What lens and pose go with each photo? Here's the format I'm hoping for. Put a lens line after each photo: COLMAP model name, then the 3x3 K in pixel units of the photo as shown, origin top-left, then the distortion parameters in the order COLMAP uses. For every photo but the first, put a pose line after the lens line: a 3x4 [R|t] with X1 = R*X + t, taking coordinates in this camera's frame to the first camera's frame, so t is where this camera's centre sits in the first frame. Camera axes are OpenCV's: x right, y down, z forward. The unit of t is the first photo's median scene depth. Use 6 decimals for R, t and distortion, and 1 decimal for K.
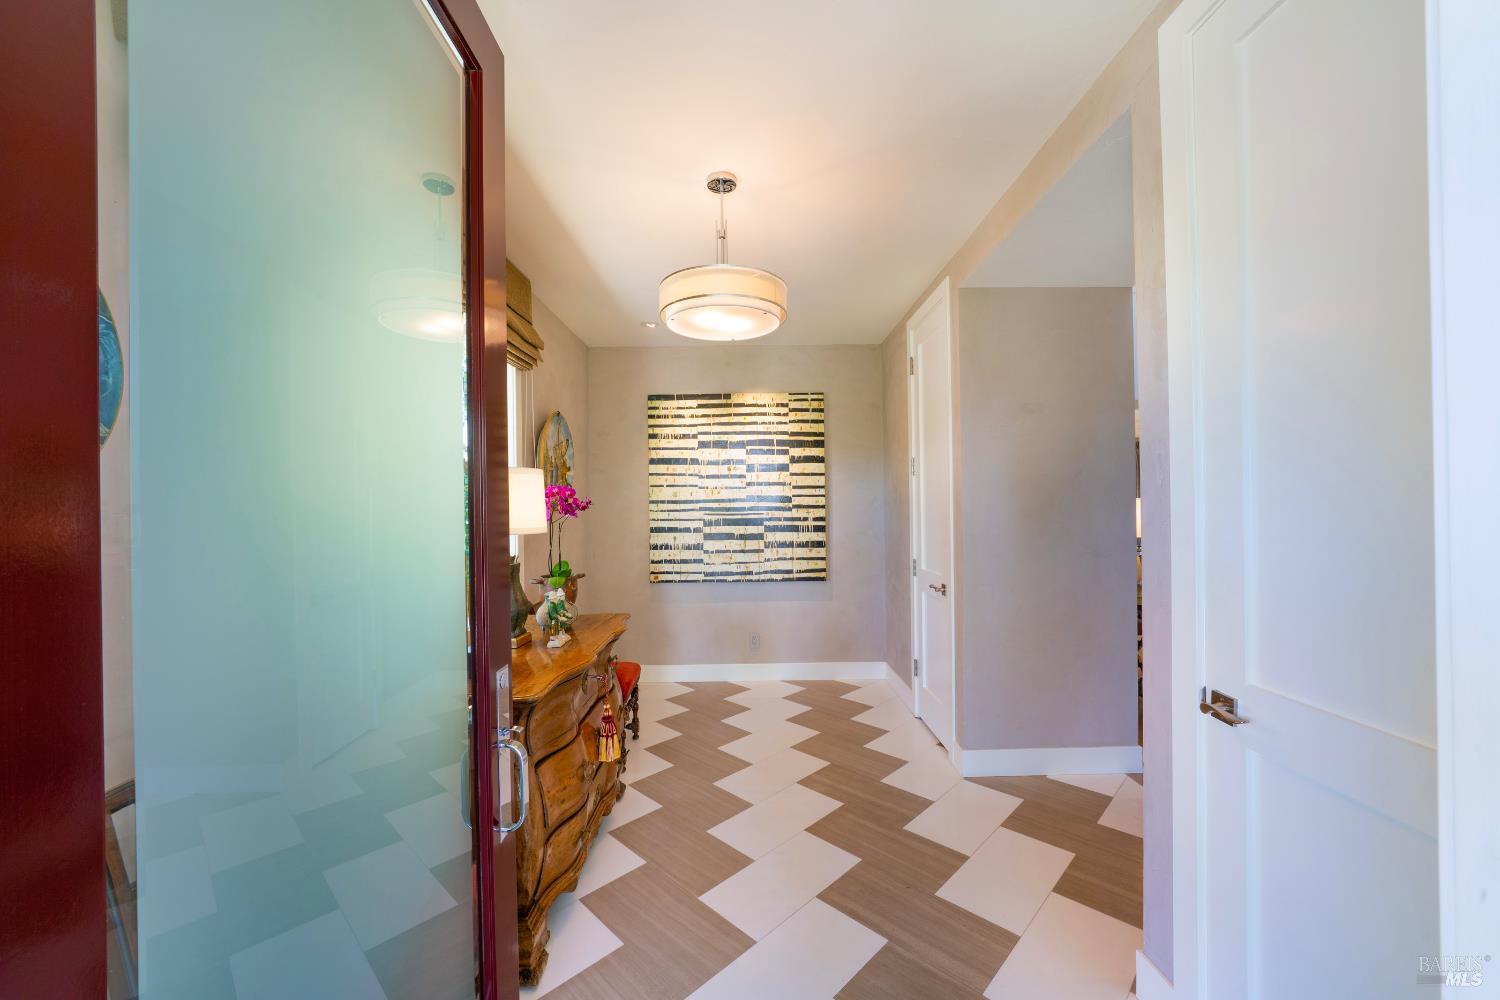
lens RADIAL K [[587.0, 0, 750.0], [0, 587.0, 500.0], [0, 0, 1]] dist [0.000961, 0.000024]
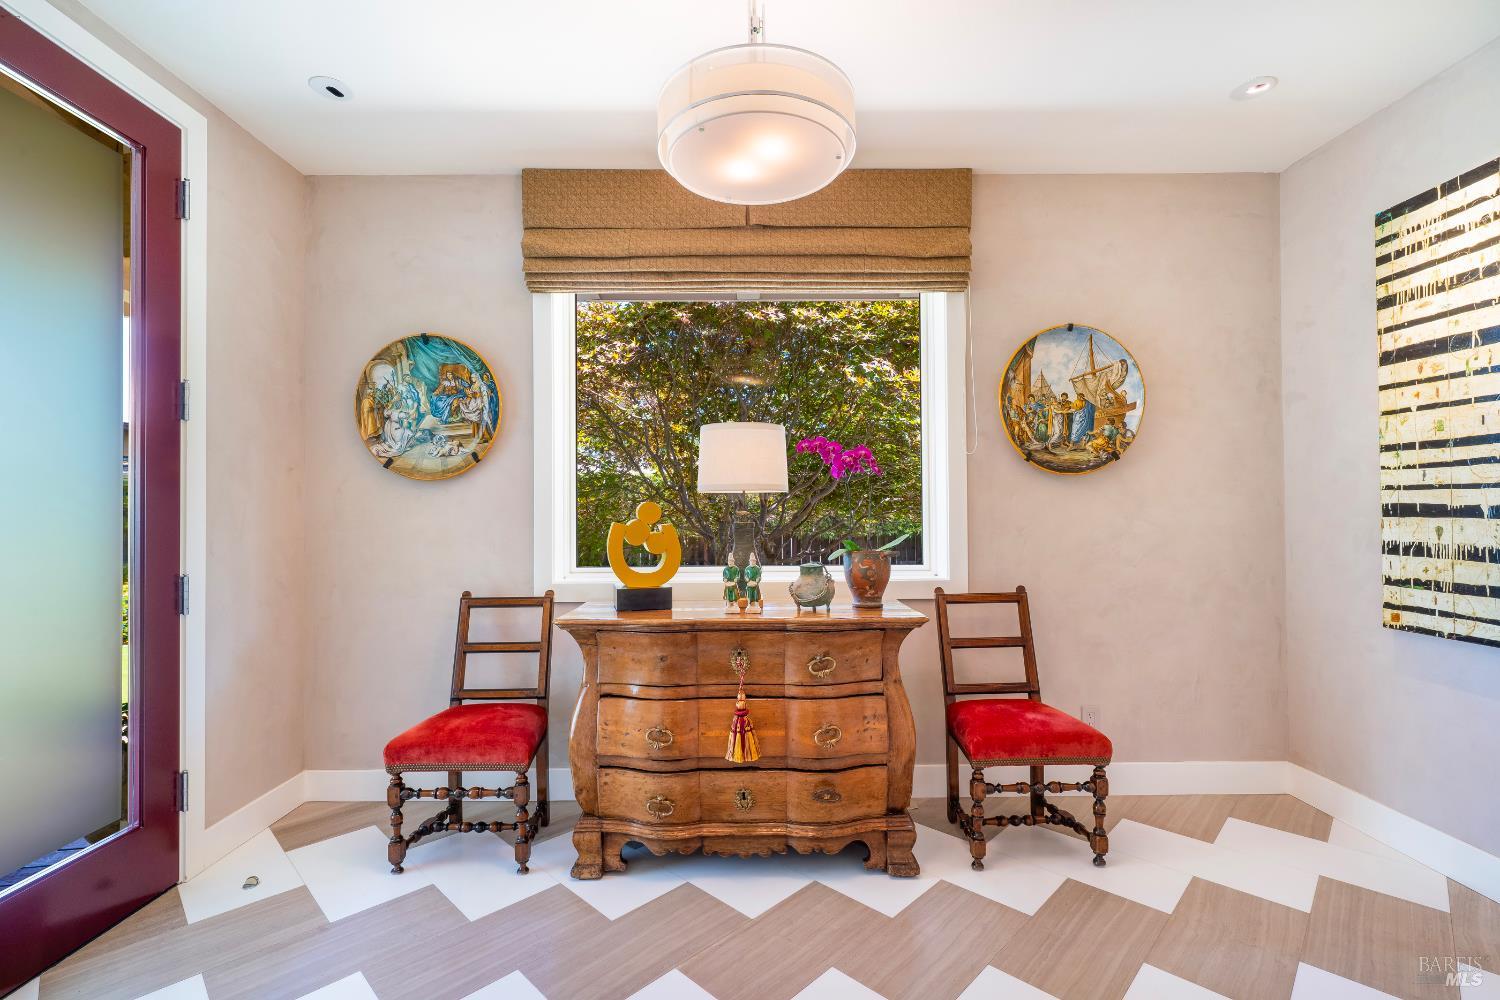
lens RADIAL K [[703.7, 0, 750.0], [0, 703.7, 500.0], [0, 0, 1]] dist [0.001698, 0.000674]
pose [[-0.010610, -0.005519, -0.999928, 0.379088], [0.018455, 0.999813, -0.005714, 0.037144], [0.999773, -0.018514, -0.010507, 0.515567]]
